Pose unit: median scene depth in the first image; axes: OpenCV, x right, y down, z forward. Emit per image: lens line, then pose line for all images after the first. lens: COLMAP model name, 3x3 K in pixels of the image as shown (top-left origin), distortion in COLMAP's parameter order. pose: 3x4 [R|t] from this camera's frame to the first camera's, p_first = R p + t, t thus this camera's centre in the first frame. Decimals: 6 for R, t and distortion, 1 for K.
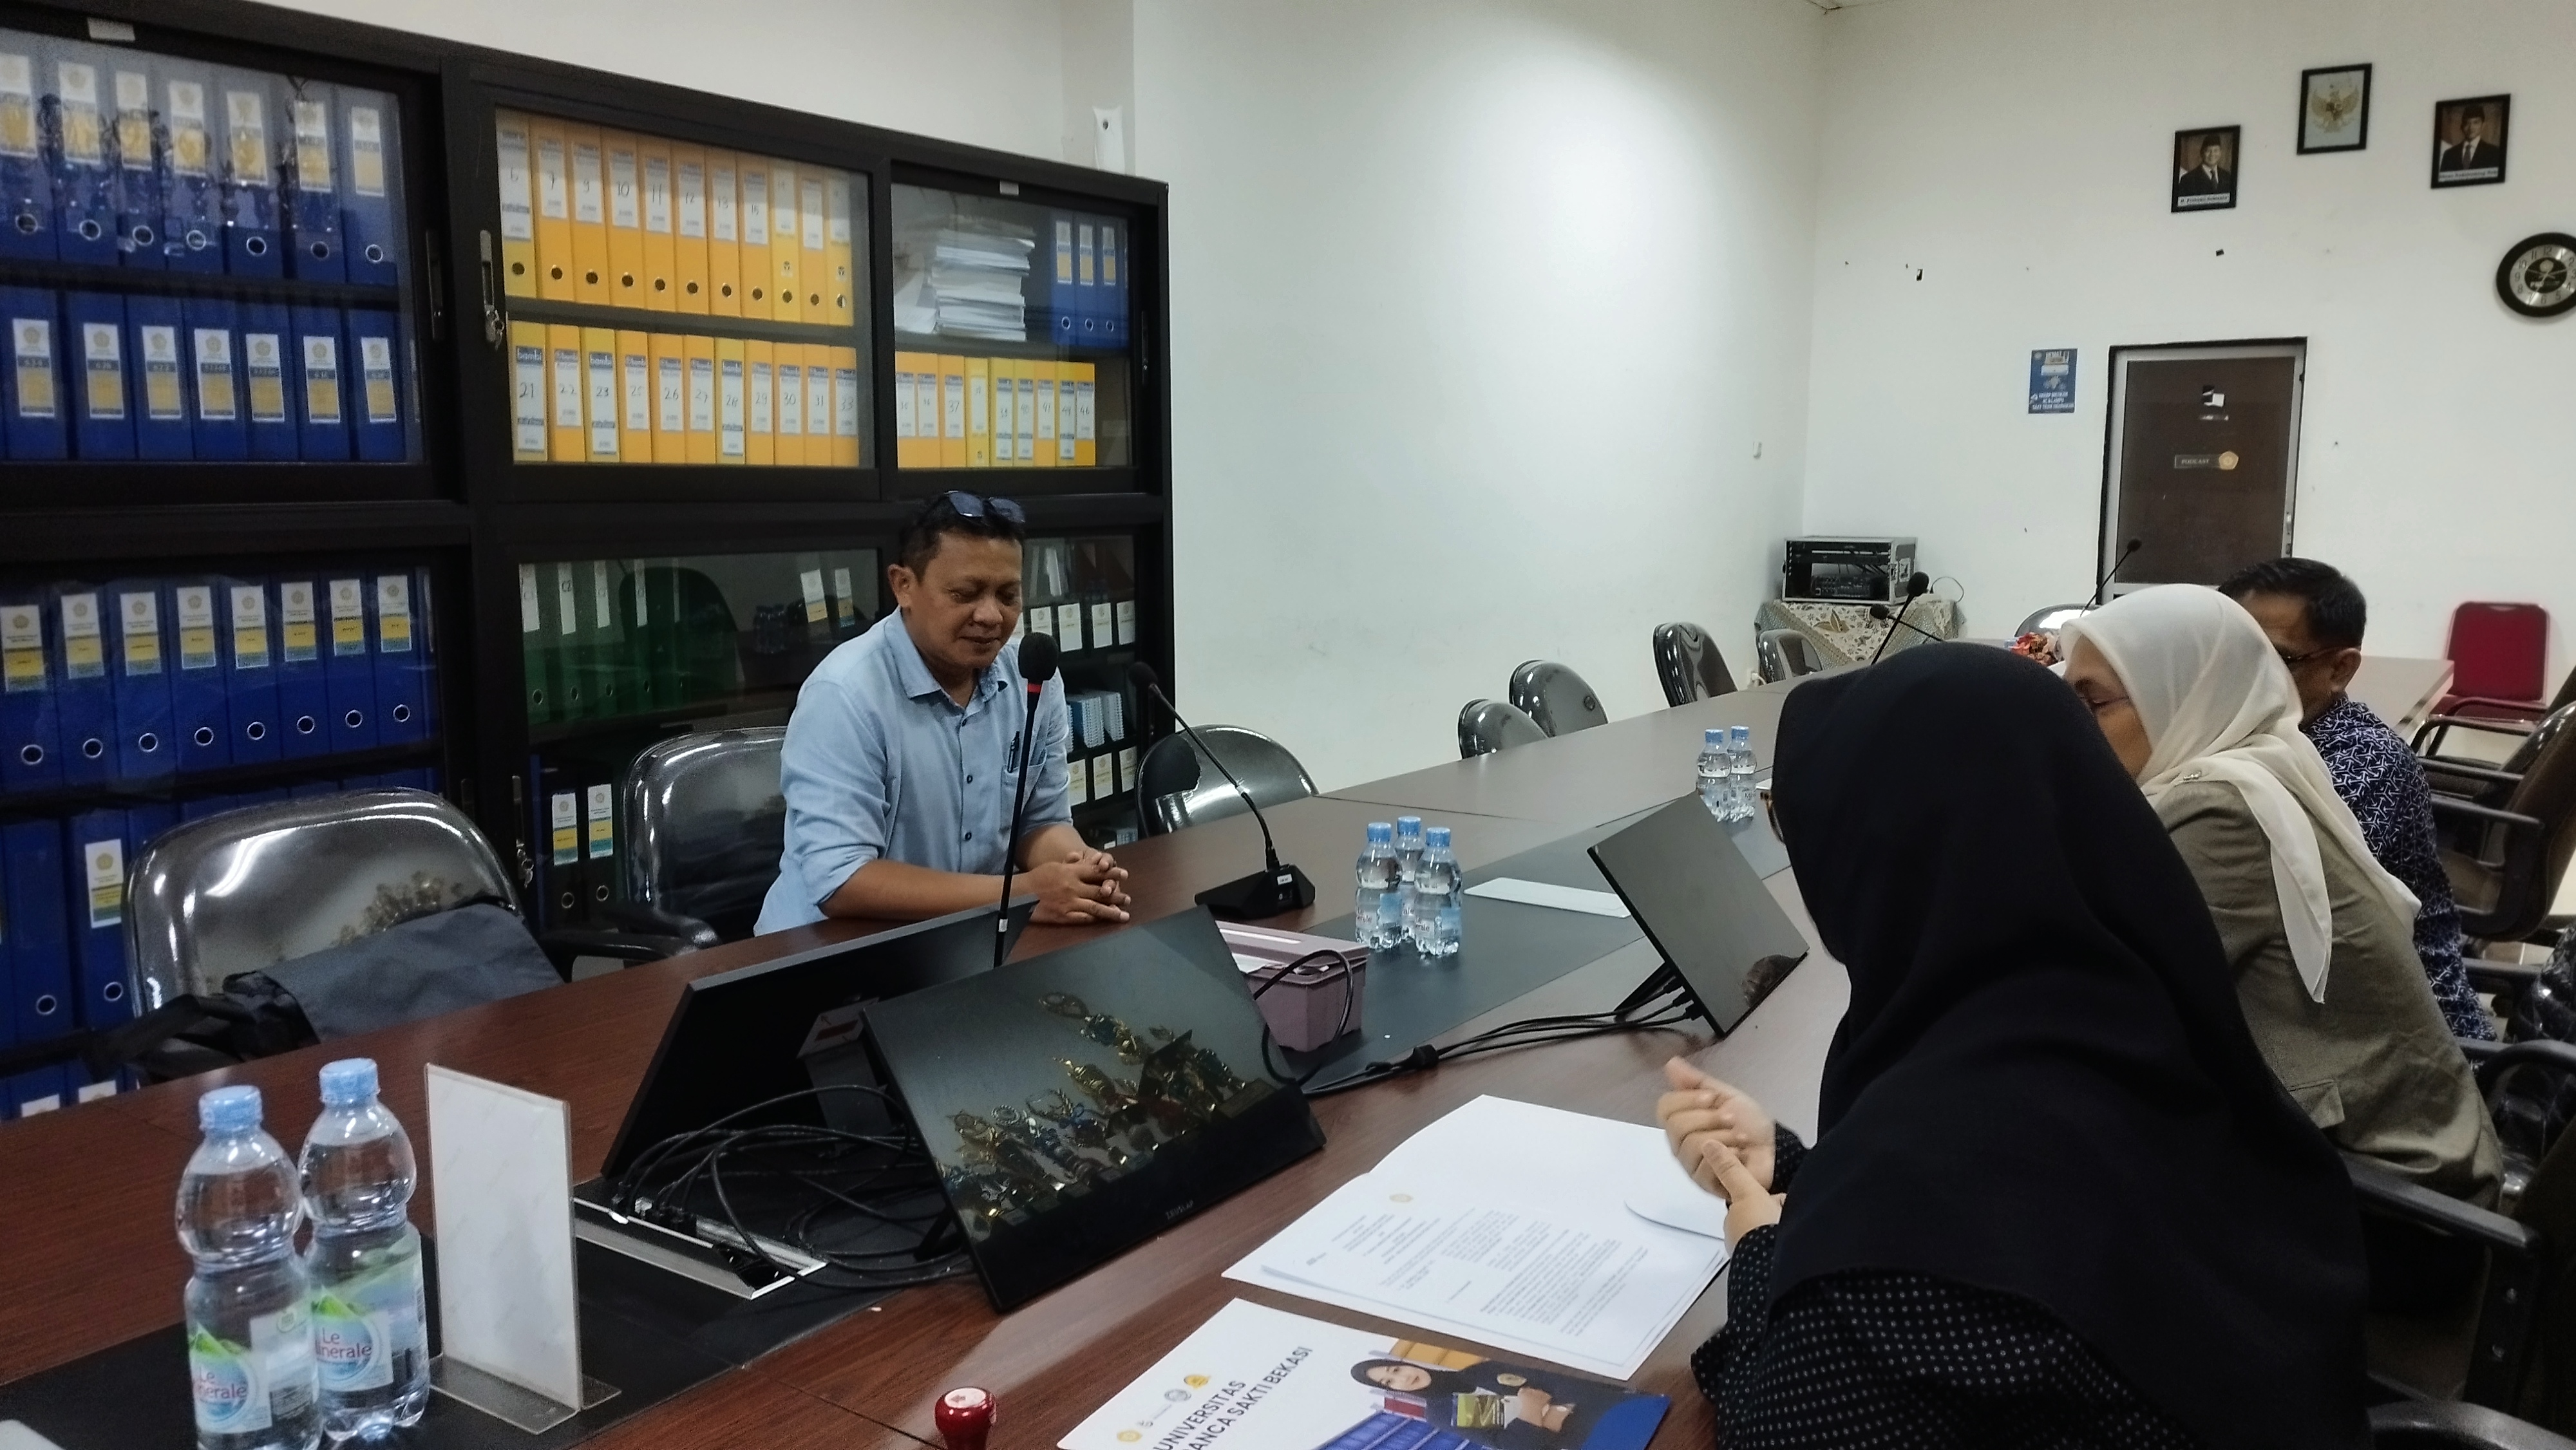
lens RADIAL K [[1836.0, 0, 1296.3], [0, 1836.0, 725.3], [0, 0, 1]] dist [0.028233, -0.025673]
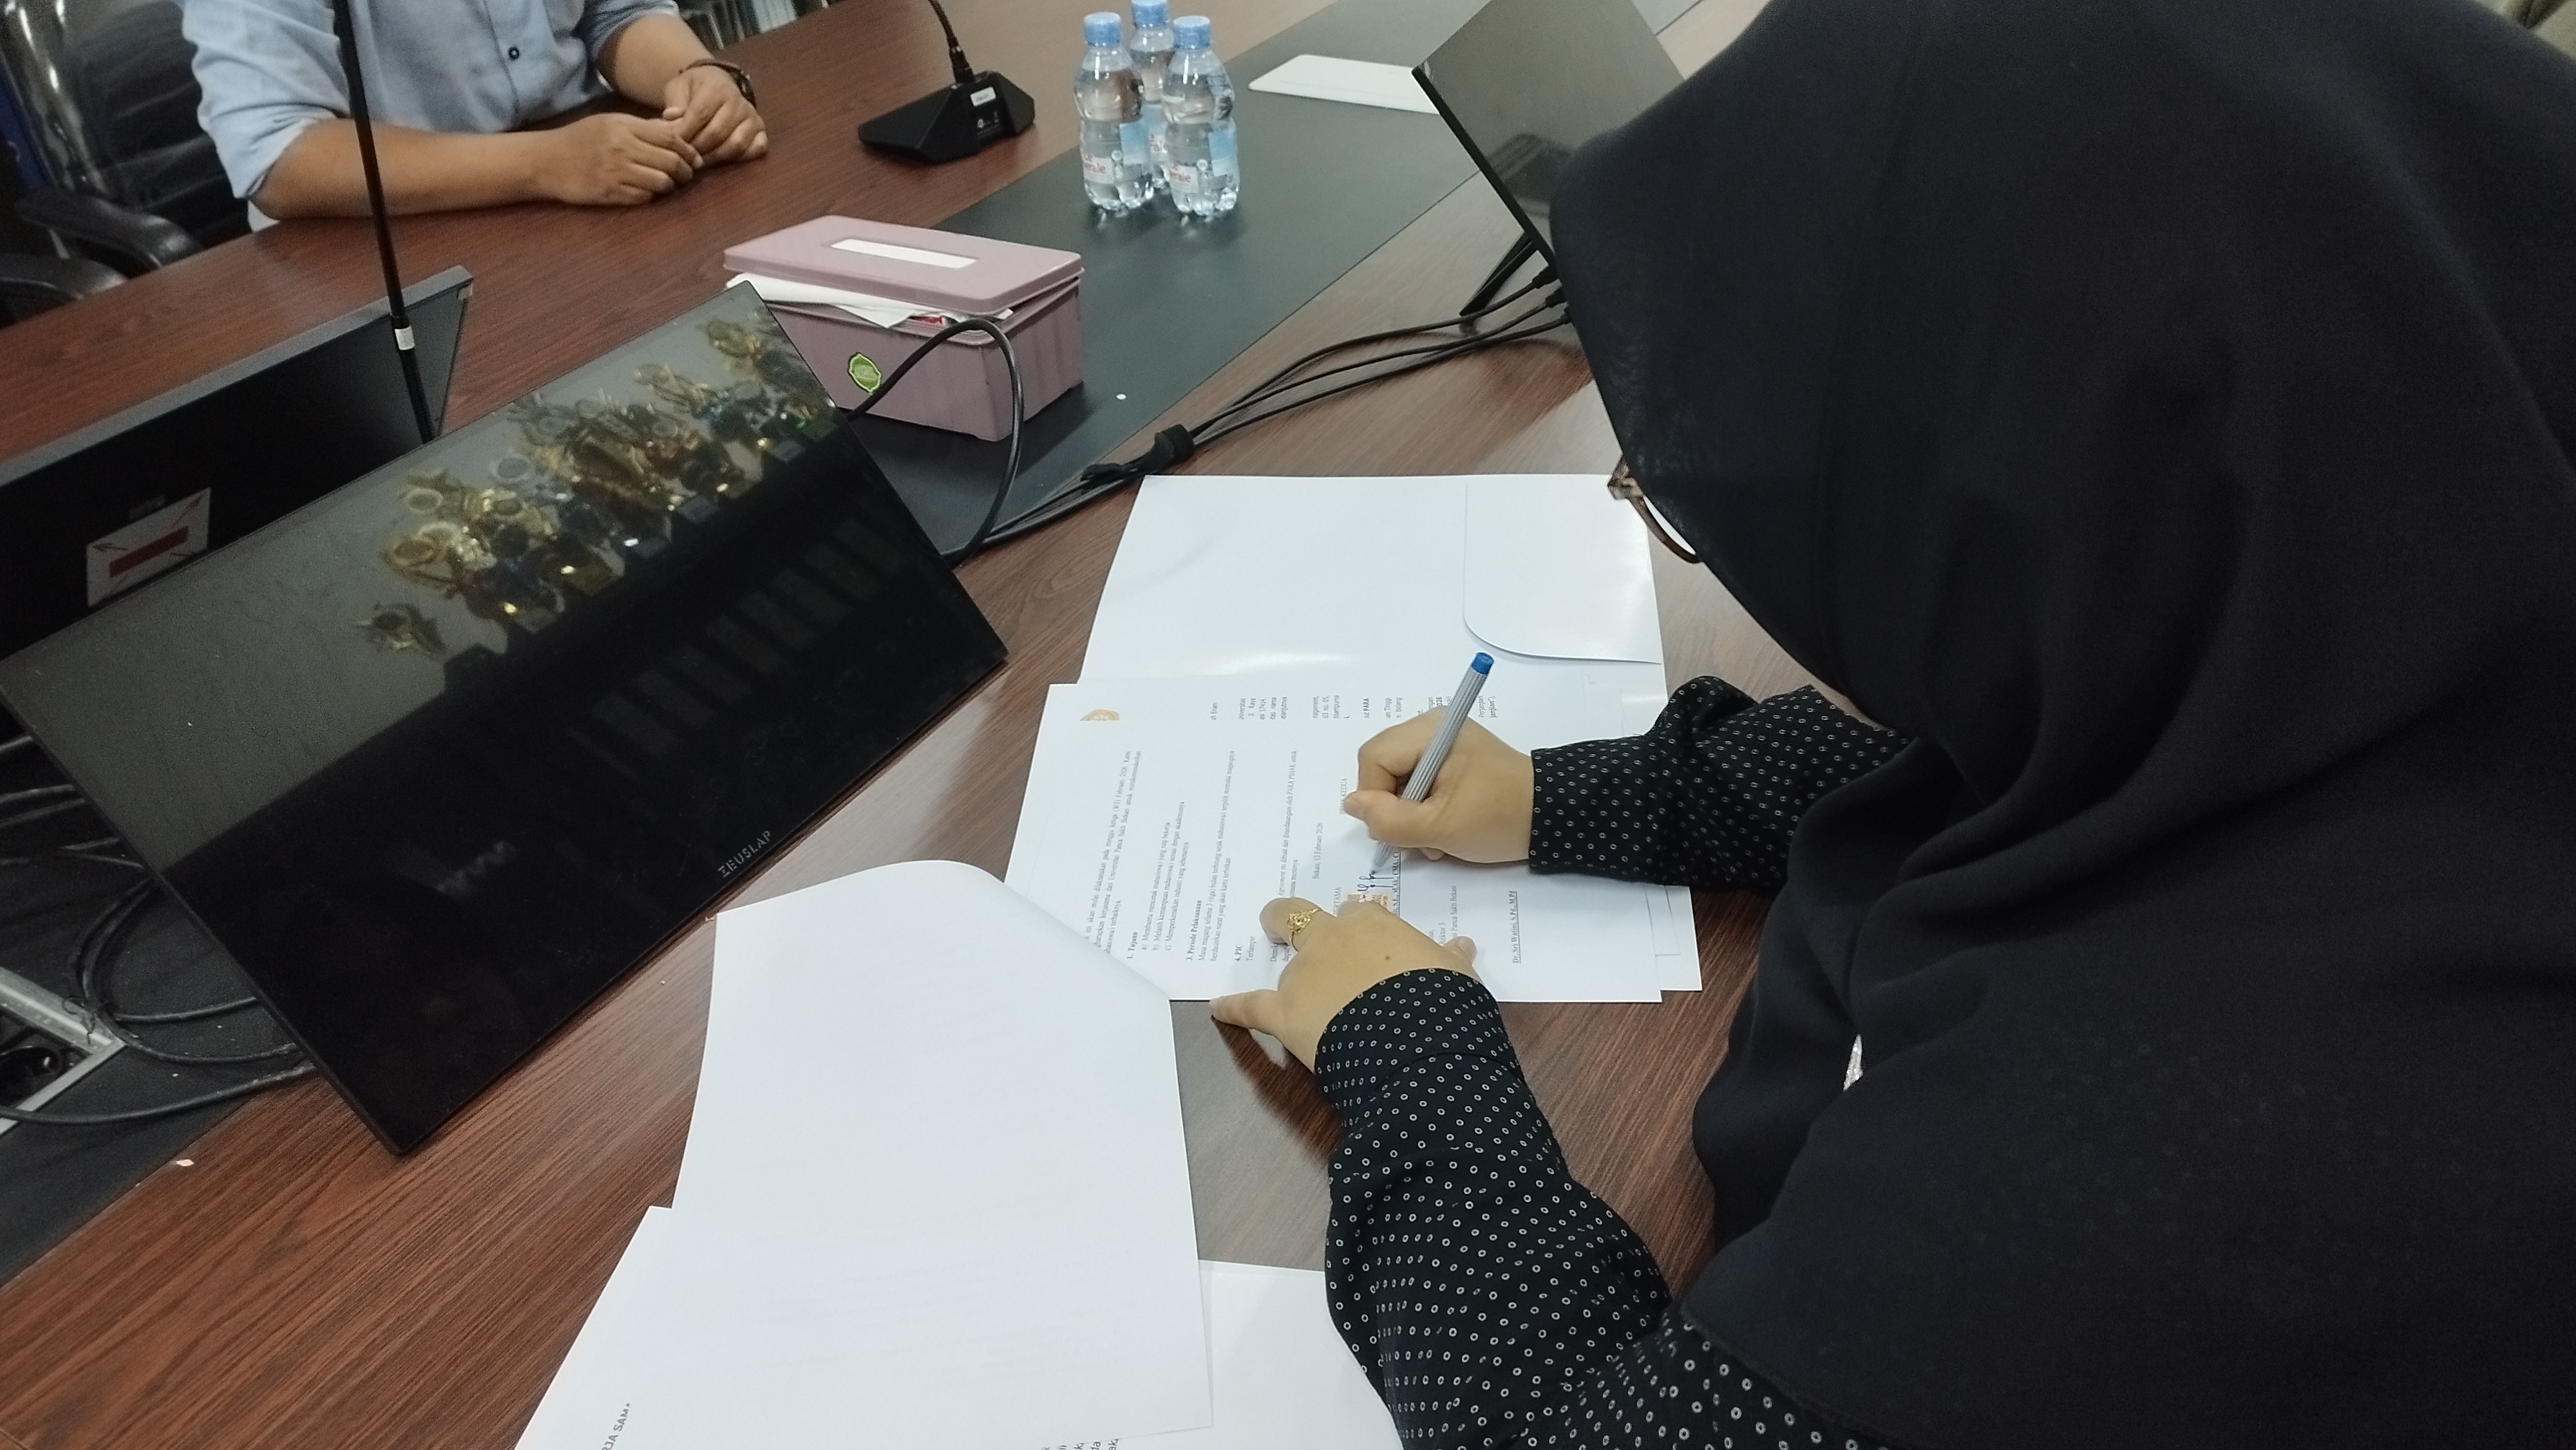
lens RADIAL K [[1844.0, 0, 1295.8], [0, 1844.0, 718.9], [0, 0, 1]] dist [0.007311, -0.001733]
pose [[0.994102, -0.094950, 0.052399, 0.033592], [0.059365, 0.880789, 0.469773, -0.018494], [-0.090757, -0.463892, 0.881231, 0.180450]]
